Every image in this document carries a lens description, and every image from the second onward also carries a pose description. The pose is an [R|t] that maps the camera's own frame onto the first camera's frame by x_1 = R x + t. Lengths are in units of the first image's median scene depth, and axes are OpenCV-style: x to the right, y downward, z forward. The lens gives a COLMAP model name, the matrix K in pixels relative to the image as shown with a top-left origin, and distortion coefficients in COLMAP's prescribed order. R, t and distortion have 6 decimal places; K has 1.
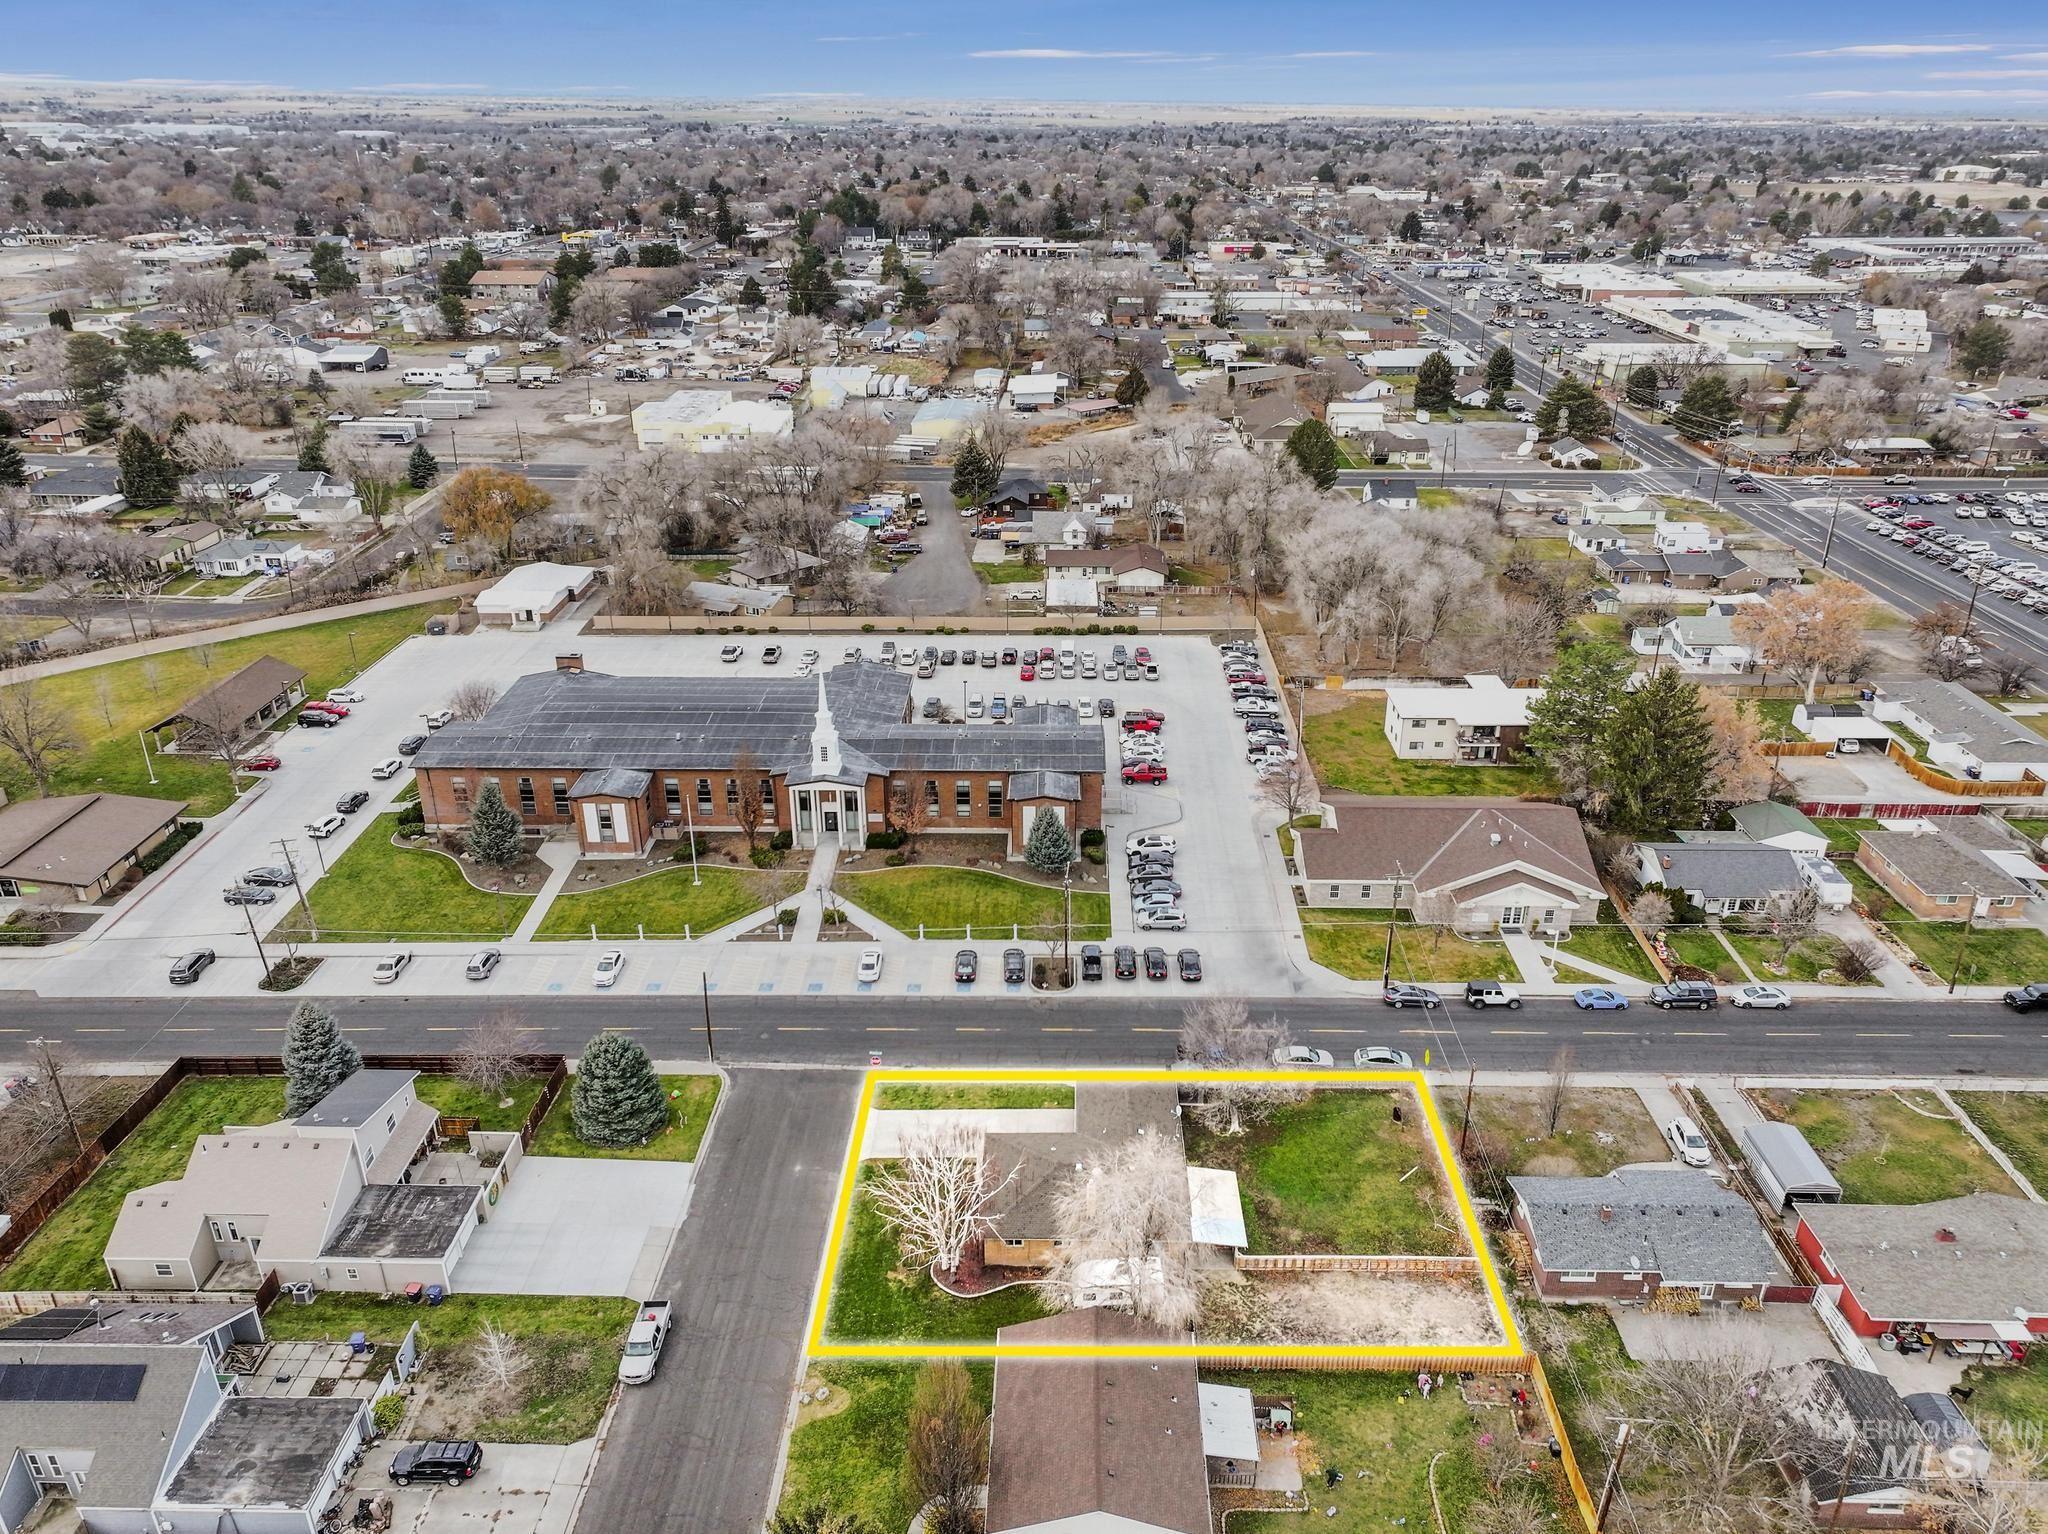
lens RADIAL K [[1434.6, 0, 1032.5], [0, 1434.6, 764.5], [0, 0, 1]] dist [0.009605, 0.003503]
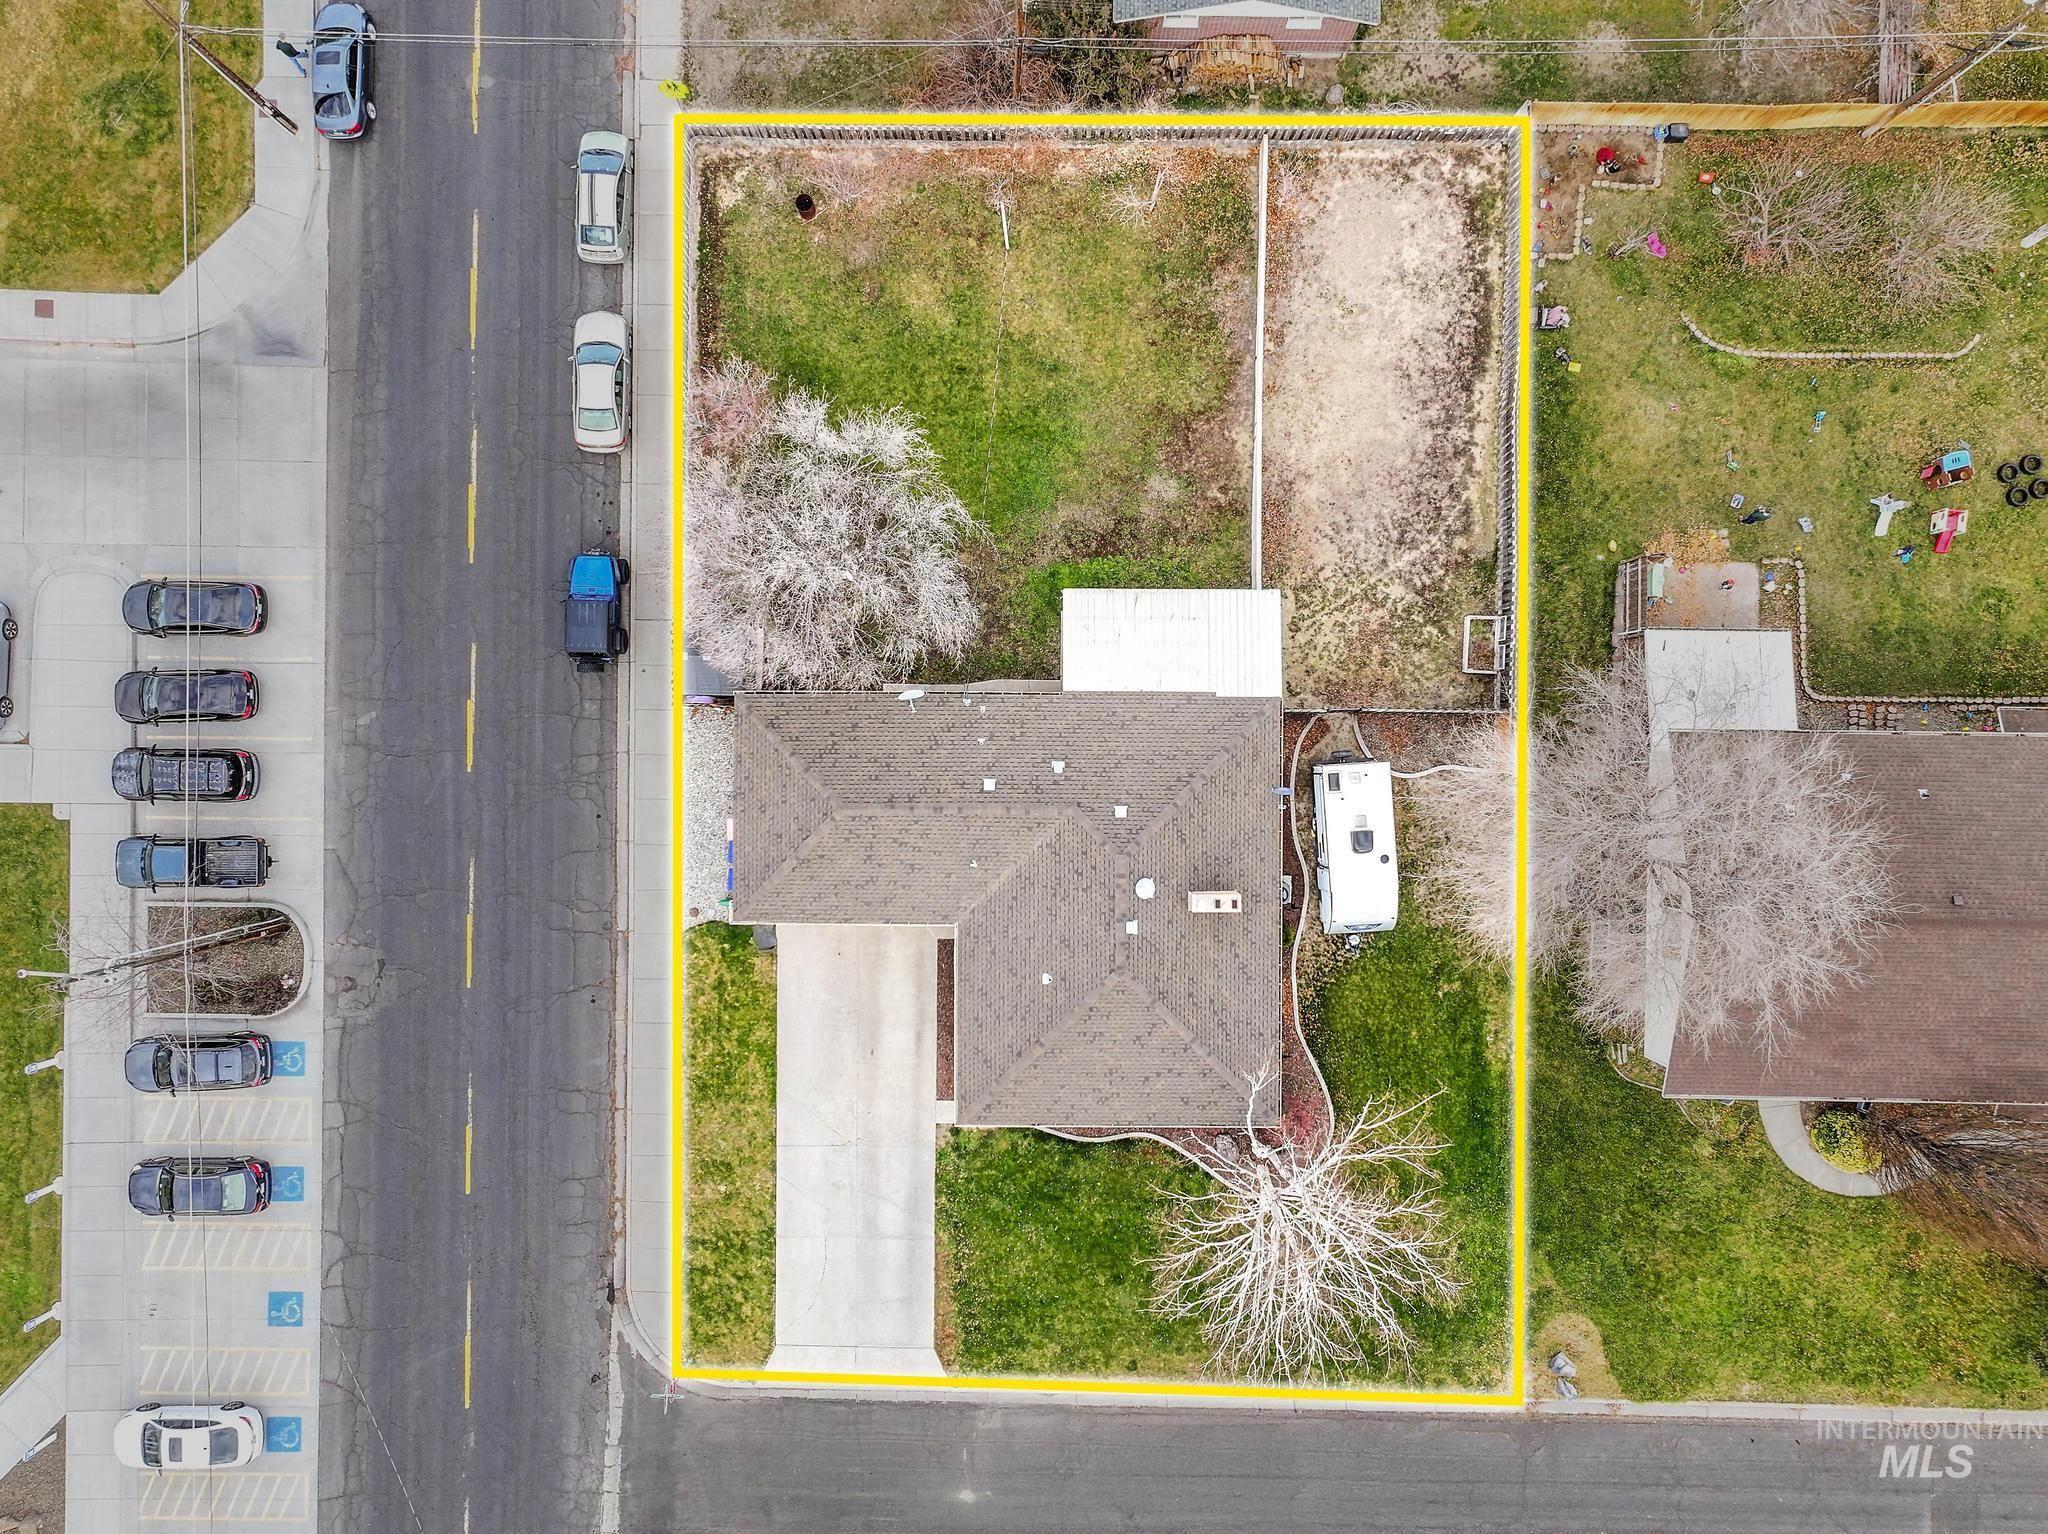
lens RADIAL K [[1491.5, 0, 1024.0], [0, 1491.5, 767.0], [0, 0, 1]] dist [0.001885, 0.012200]
pose [[-0.013286, -0.999873, 0.008810, 0.060639], [0.423240, 0.002359, 0.906014, -0.131296], [-0.905920, 0.015766, 0.423155, 0.631383]]
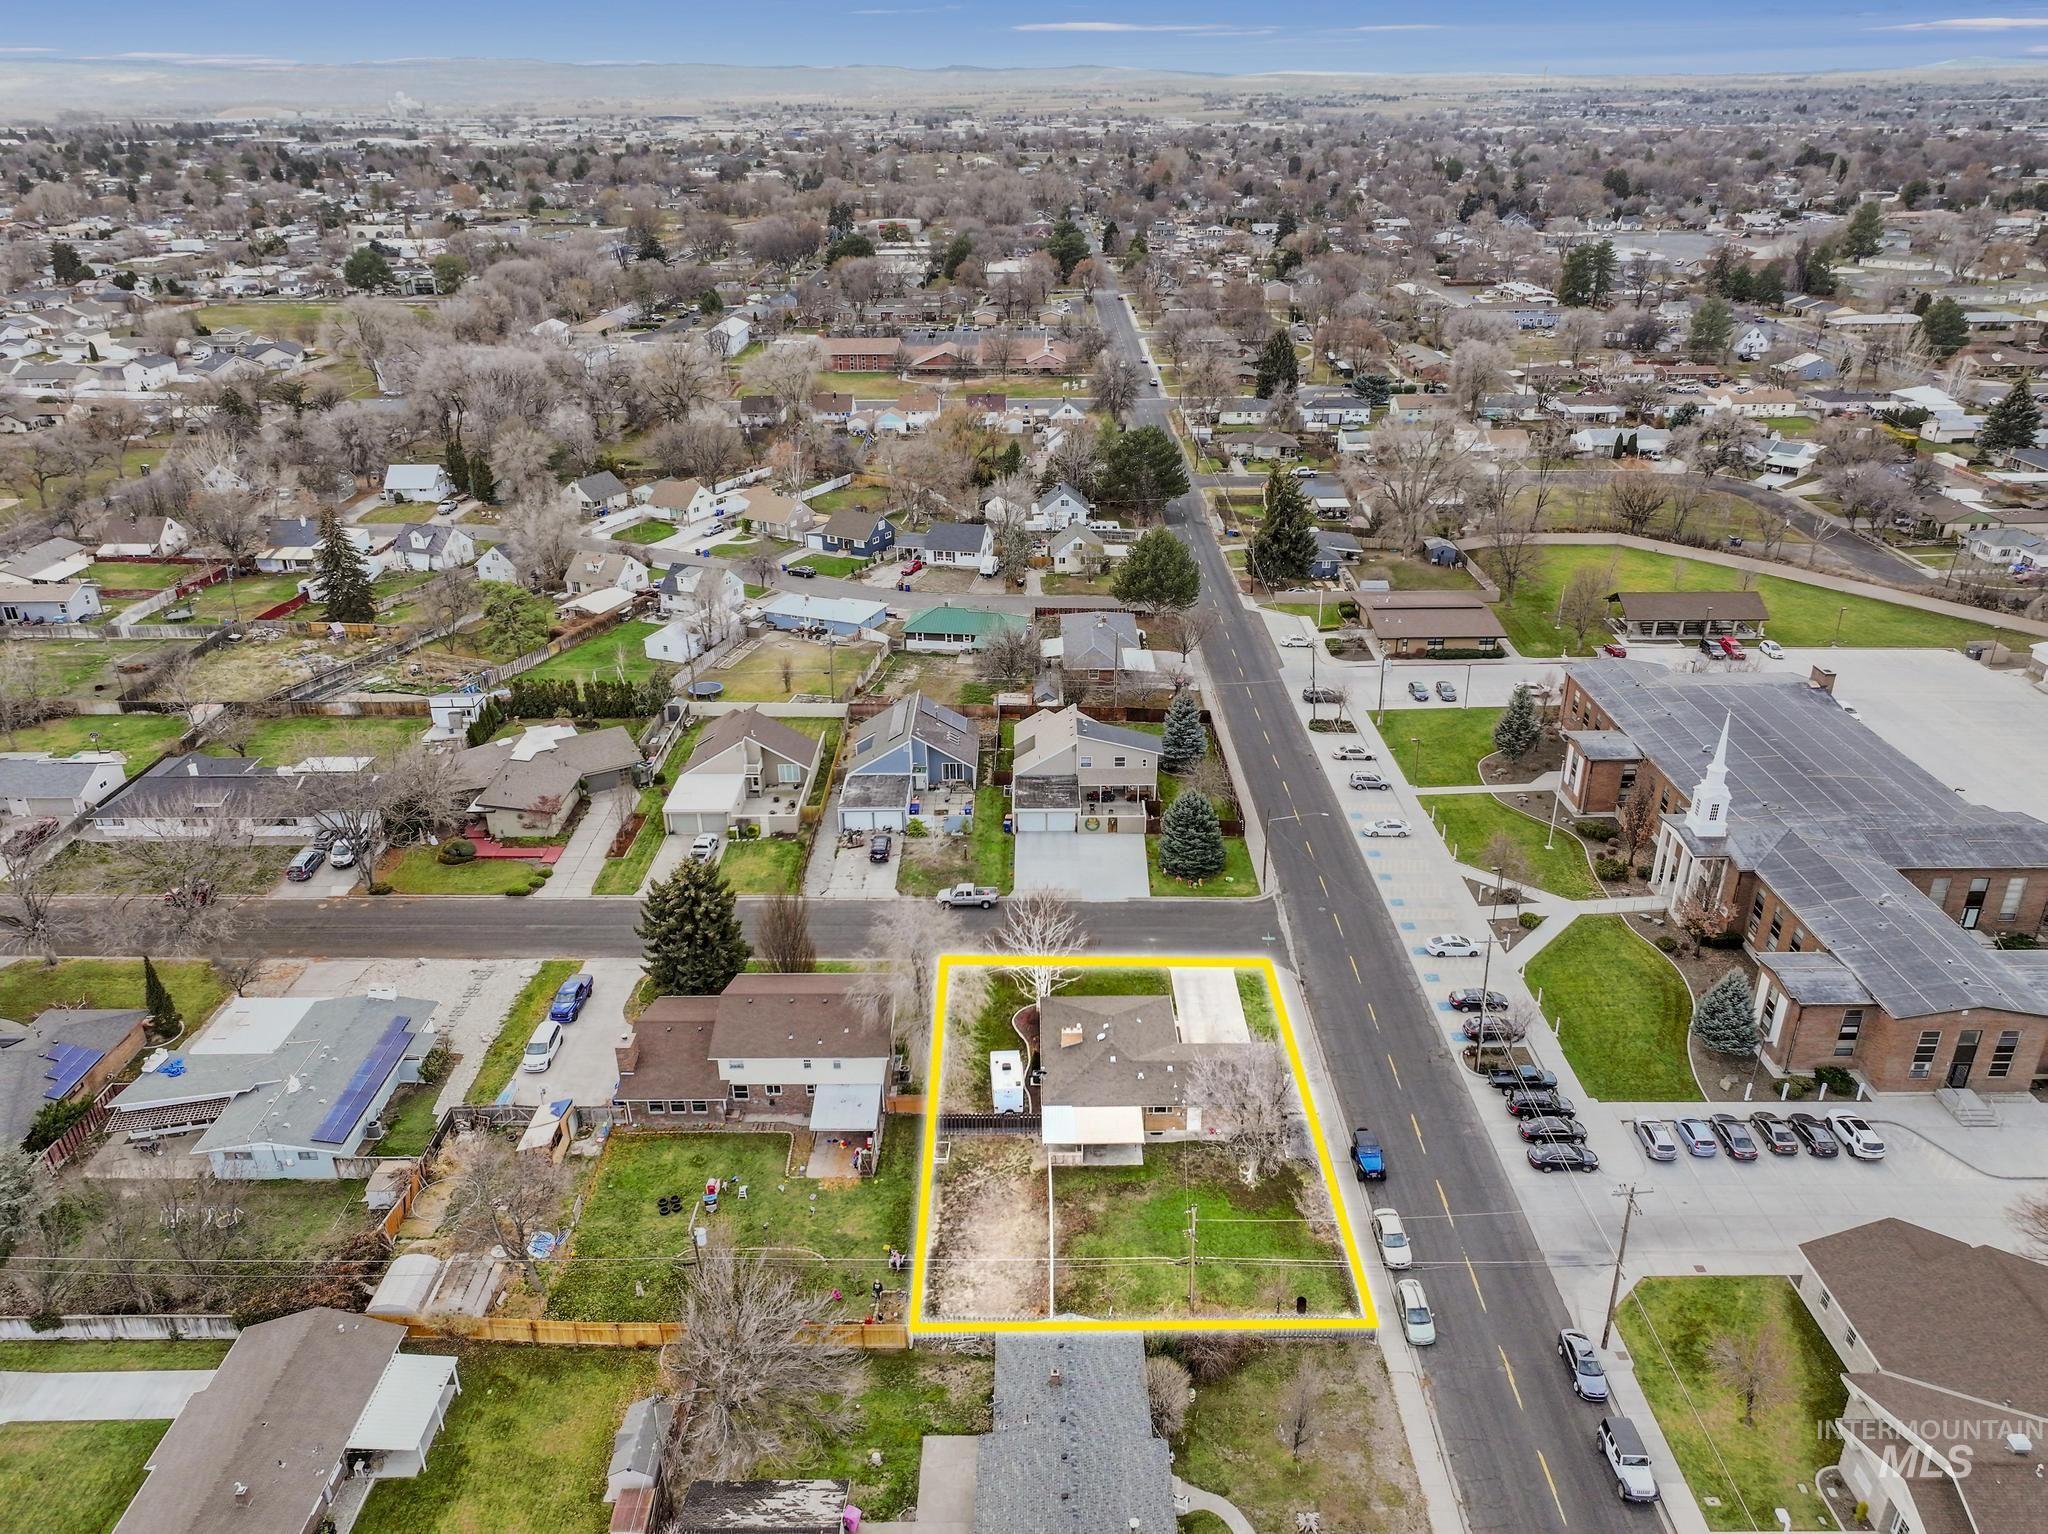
lens RADIAL K [[1434.6, 0, 1032.5], [0, 1434.6, 764.5], [0, 0, 1]] dist [0.009605, 0.003503]
pose [[0.022280, 0.420530, -0.907005, 0.739927], [-0.411669, 0.830606, 0.374995, -0.222113], [0.911061, 0.365032, 0.191625, 0.500658]]
